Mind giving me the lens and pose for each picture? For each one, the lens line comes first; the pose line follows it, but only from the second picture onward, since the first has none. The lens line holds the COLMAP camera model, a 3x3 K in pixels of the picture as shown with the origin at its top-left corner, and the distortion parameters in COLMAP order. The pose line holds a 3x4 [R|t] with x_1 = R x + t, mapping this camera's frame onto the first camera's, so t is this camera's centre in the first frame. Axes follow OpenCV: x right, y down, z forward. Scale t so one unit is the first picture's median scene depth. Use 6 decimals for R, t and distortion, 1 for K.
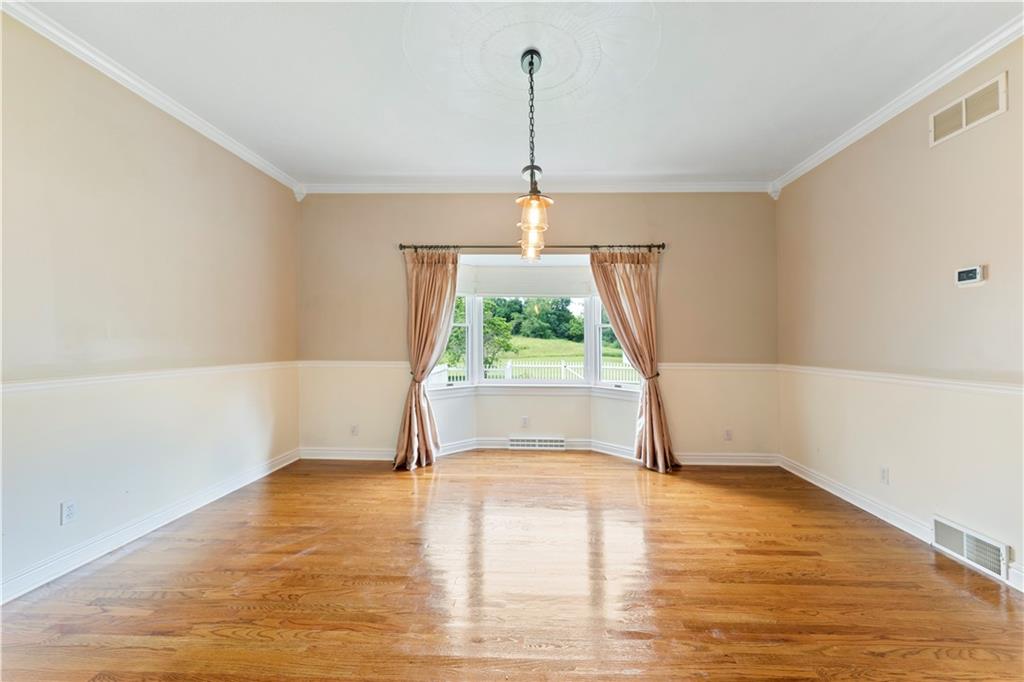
lens RADIAL K [[414.3, 0, 515.8], [0, 414.3, 342.6], [0, 0, 1]] dist [0.000387, 0.000065]
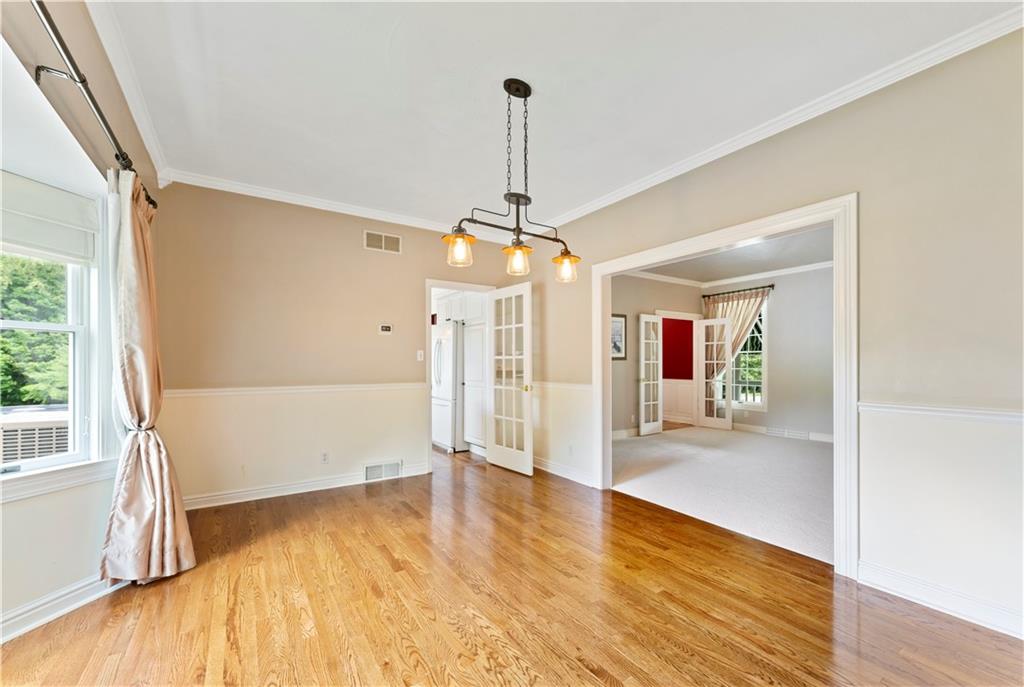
lens RADIAL K [[414.3, 0, 514.7], [0, 414.3, 353.1], [0, 0, 1]] dist [0.000387, 0.000065]
pose [[-0.595493, 0.006352, 0.803335, -0.717532], [-0.006730, 0.999894, -0.012895, -0.026028], [-0.803332, -0.013085, -0.595387, 1.494176]]
